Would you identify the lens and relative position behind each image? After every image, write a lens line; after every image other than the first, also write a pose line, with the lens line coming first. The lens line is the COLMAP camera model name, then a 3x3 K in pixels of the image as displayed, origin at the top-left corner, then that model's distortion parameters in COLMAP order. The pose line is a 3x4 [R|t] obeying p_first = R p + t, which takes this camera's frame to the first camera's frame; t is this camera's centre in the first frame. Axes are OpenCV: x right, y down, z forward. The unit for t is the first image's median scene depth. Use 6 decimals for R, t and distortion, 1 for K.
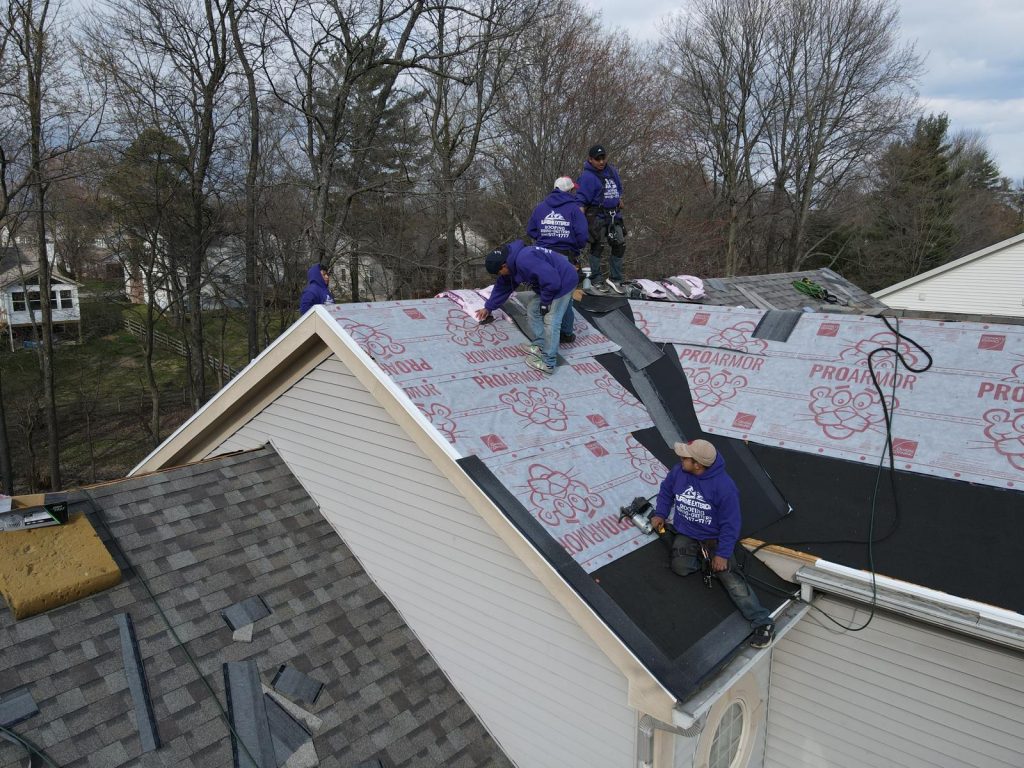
lens RADIAL K [[746.8, 0, 512.3], [0, 746.8, 379.0], [0, 0, 1]] dist [0.020509, -0.006376]
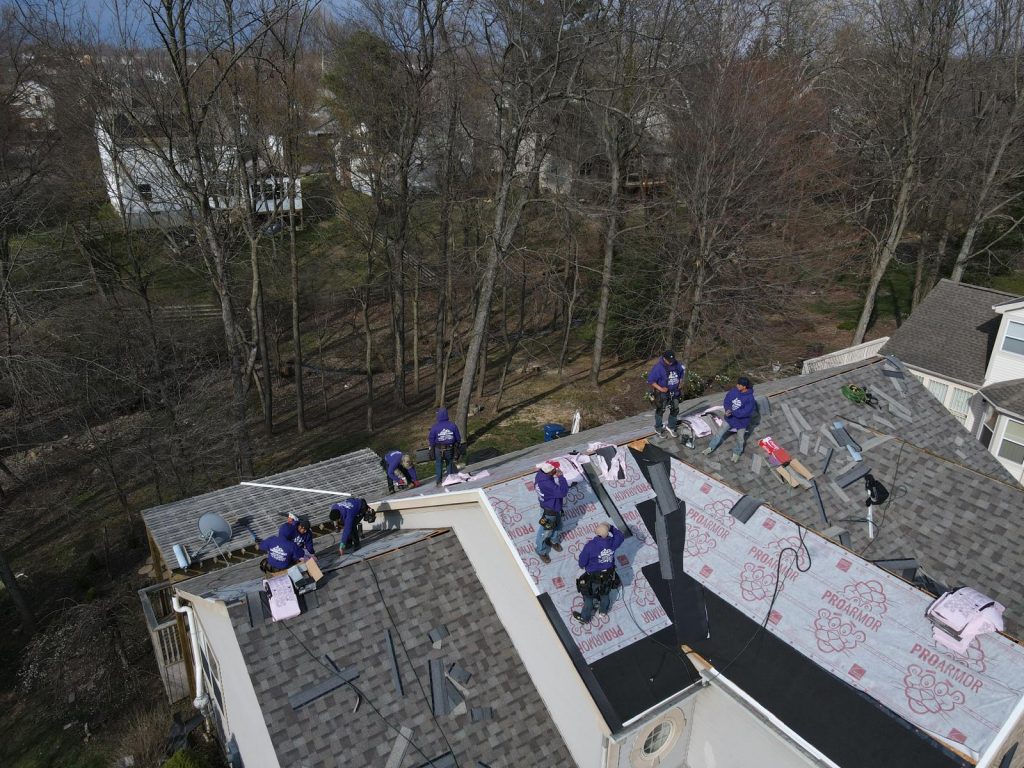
lens RADIAL K [[746.8, 0, 512.0], [0, 746.8, 384.2], [0, 0, 1]] dist [0.020509, -0.006376]
pose [[0.970131, 0.110051, -0.216181, 0.208325], [-0.064931, 0.976459, 0.205699, -0.760715], [0.233729, -0.185519, 0.954439, -0.774804]]
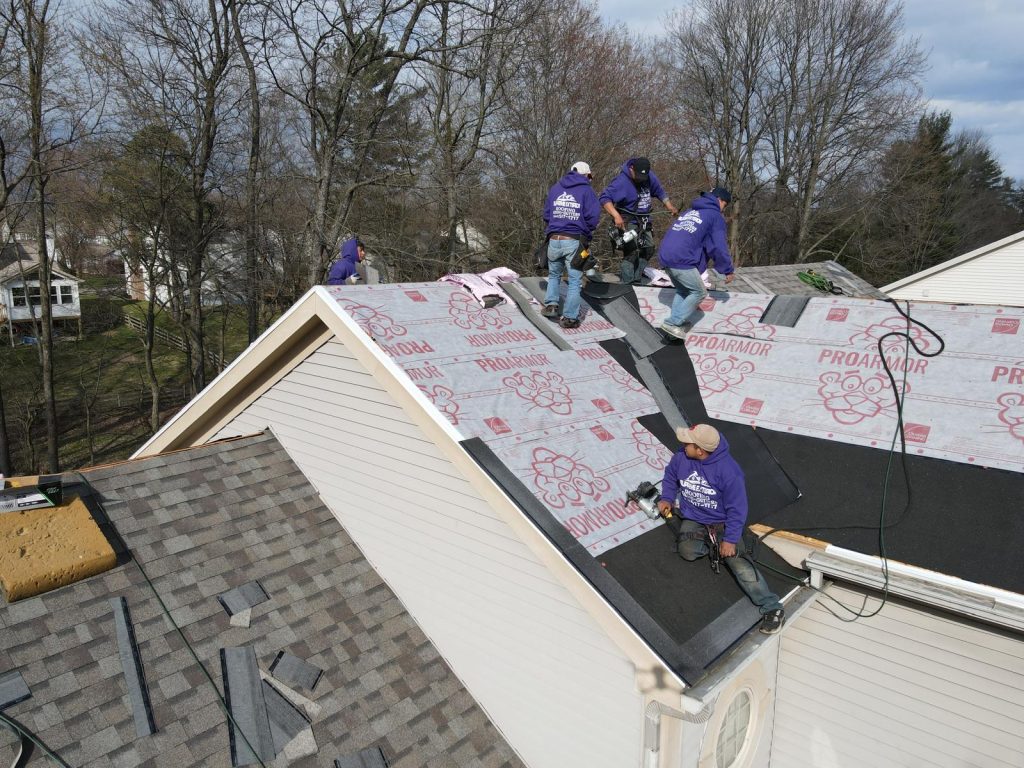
lens RADIAL K [[746.8, 0, 512.5], [0, 746.8, 377.3], [0, 0, 1]] dist [0.020509, -0.006376]
pose [[0.999992, 0.003854, -0.000780, -0.003900], [-0.003854, 0.999992, -0.000561, 0.020570], [0.000778, 0.000564, 1.000000, 0.018085]]
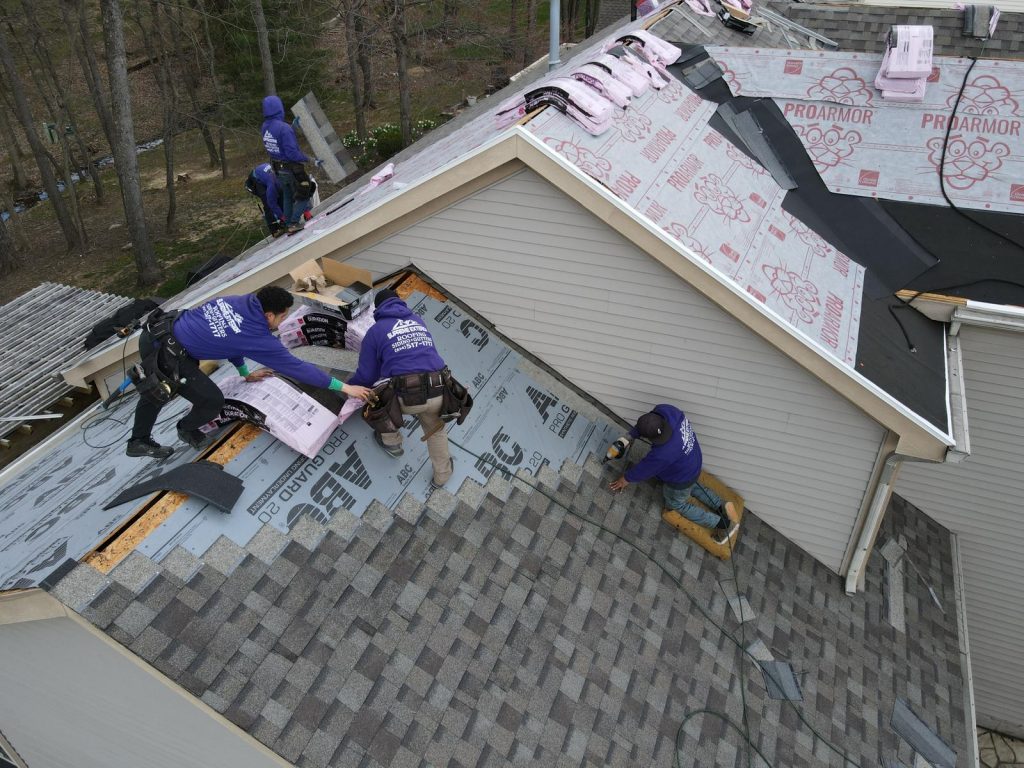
lens RADIAL K [[746.8, 0, 515.5], [0, 746.8, 382.5], [0, 0, 1]] dist [0.020509, -0.006376]
pose [[0.944316, -0.215652, 0.248520, -0.548089], [0.092223, 0.898478, 0.429224, -0.206635], [-0.315853, -0.382404, 0.868334, 0.097339]]
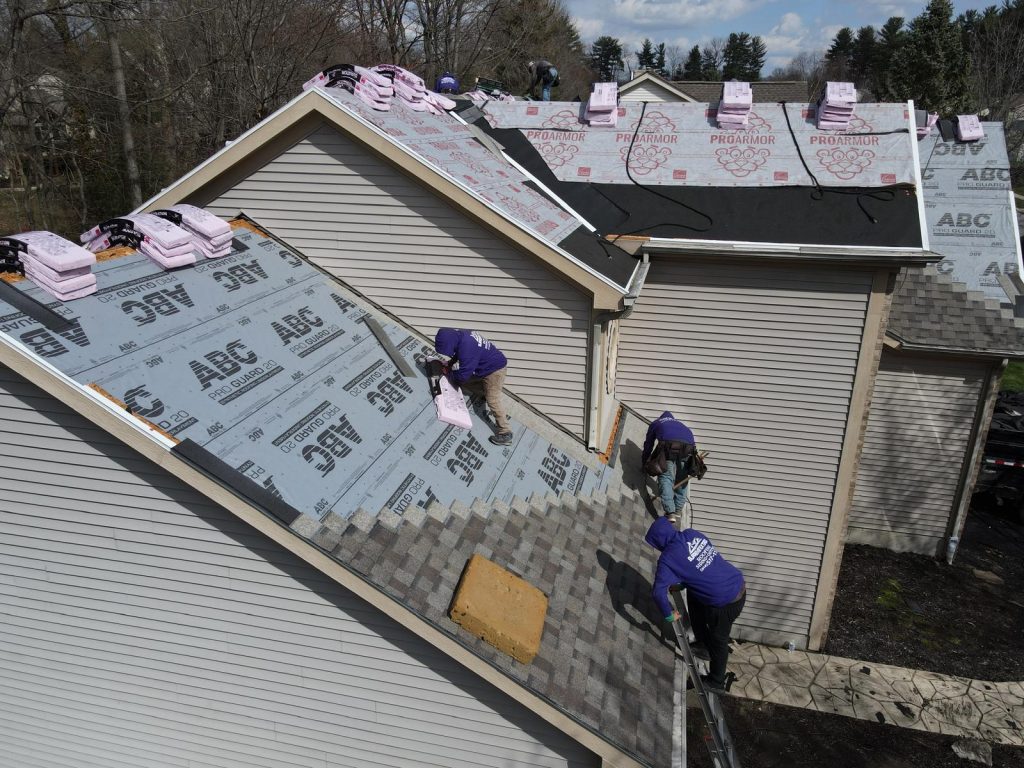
lens RADIAL K [[746.8, 0, 515.3], [0, 746.8, 377.9], [0, 0, 1]] dist [0.020509, -0.006376]
pose [[0.881304, -0.161931, 0.443939, -0.606836], [0.084161, 0.978221, 0.189740, 0.177352], [-0.464995, -0.129856, 0.875738, -0.367705]]
